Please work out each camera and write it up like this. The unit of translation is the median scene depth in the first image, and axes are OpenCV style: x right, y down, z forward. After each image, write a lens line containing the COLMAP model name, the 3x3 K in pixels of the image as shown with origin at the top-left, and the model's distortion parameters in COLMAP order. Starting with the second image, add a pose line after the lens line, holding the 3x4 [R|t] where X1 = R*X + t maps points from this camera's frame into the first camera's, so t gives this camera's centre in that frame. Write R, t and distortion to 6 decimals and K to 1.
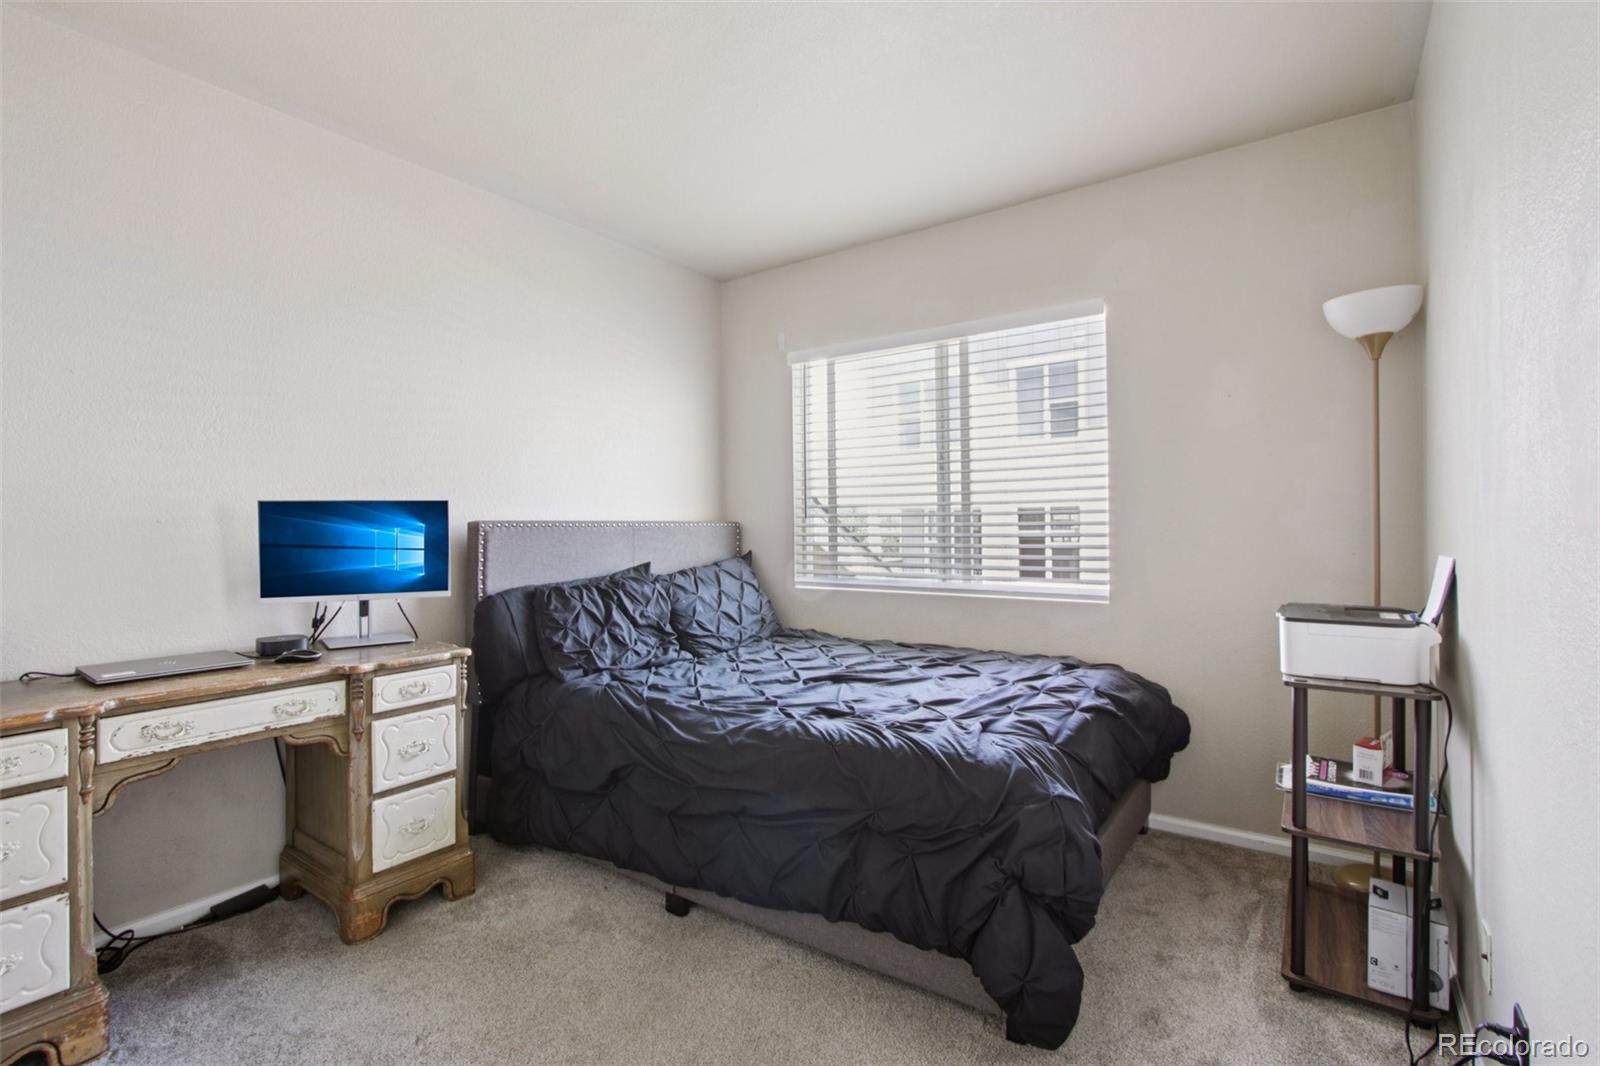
lens RADIAL K [[760.2, 0, 799.2], [0, 760.2, 525.4], [0, 0, 1]] dist [-0.016203, 0.000400]
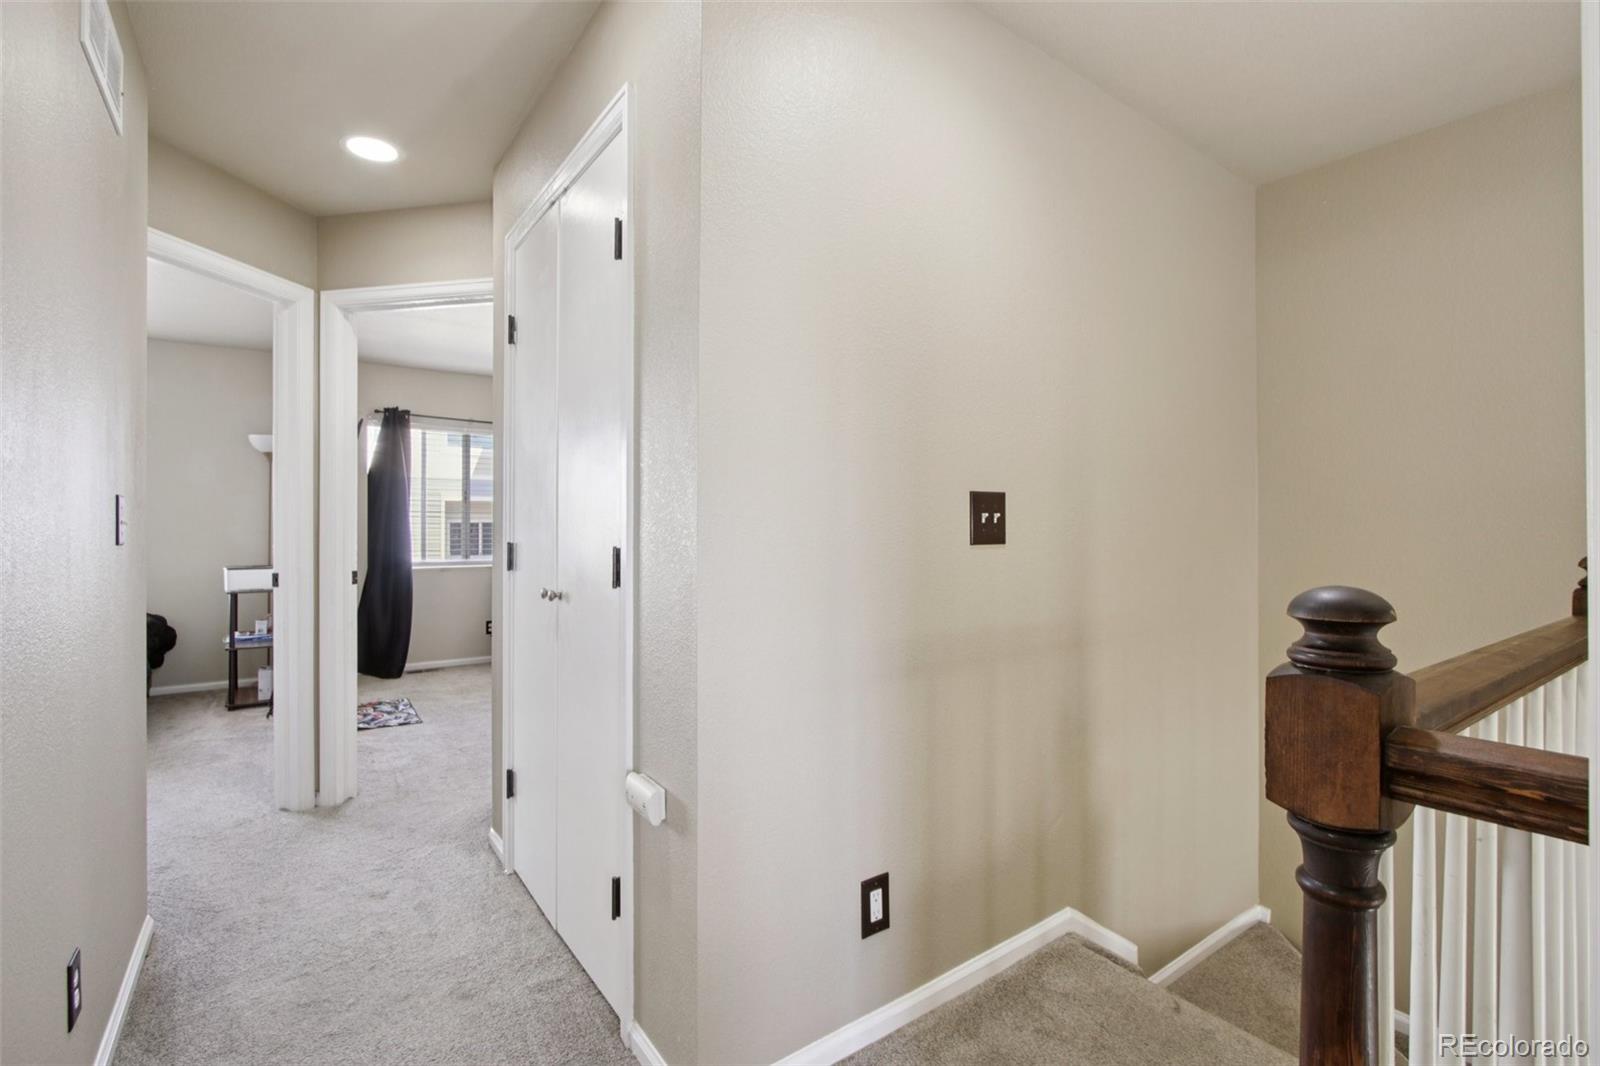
lens RADIAL K [[737.0, 0, 794.9], [0, 737.0, 522.5], [0, 0, 1]] dist [-0.012491, 0.000242]
pose [[0.325780, 0.017238, 0.945288, -0.763241], [0.004417, 0.999795, -0.019754, 0.006739], [-0.945435, 0.010611, 0.325638, -1.154601]]
